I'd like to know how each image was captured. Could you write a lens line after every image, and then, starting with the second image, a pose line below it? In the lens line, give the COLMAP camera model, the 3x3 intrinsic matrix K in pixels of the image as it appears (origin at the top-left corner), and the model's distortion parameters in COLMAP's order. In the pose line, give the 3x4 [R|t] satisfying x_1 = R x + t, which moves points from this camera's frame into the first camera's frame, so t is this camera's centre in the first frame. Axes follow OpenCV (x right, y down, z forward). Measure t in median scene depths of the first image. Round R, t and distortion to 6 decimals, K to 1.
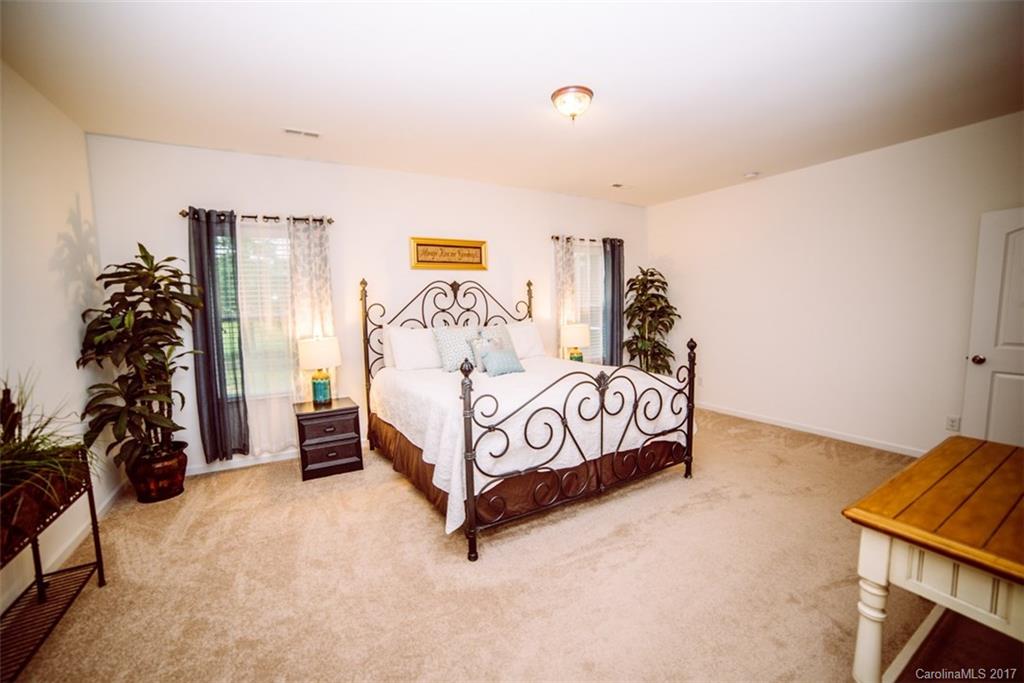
lens RADIAL K [[381.1, 0, 510.9], [0, 381.1, 368.1], [0, 0, 1]] dist [-0.046990, 0.000017]
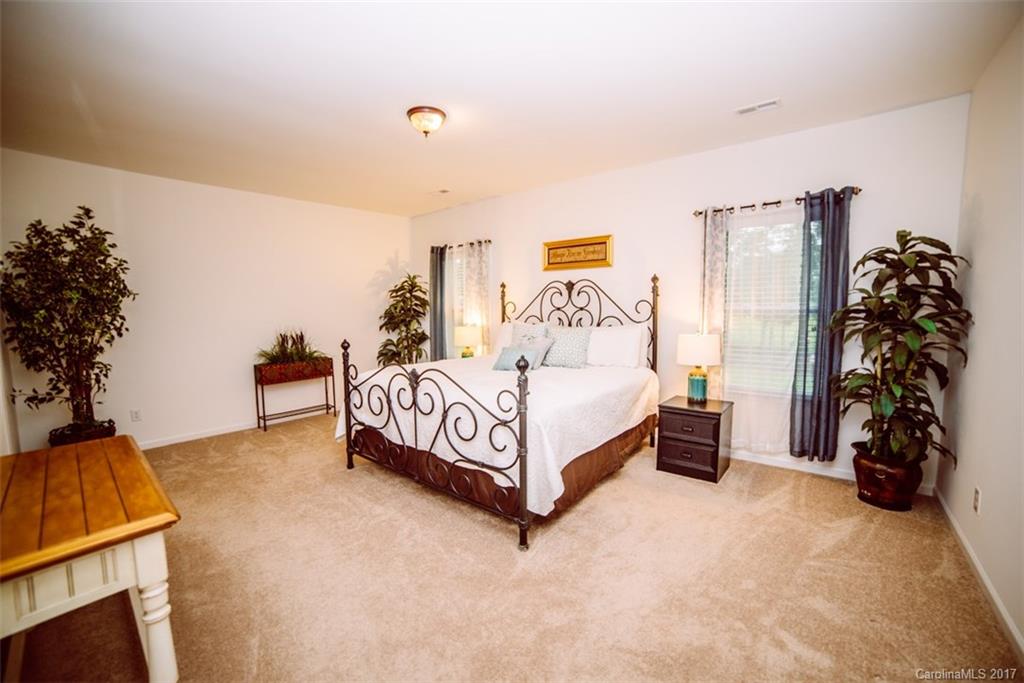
lens RADIAL K [[418.4, 0, 512.2], [0, 418.4, 343.6], [0, 0, 1]] dist [-0.108482, 0.038464]
pose [[0.355519, 0.100300, -0.929272, 0.860261], [-0.150206, 0.987434, 0.049112, -0.097768], [0.922521, 0.122122, 0.366117, 0.489030]]
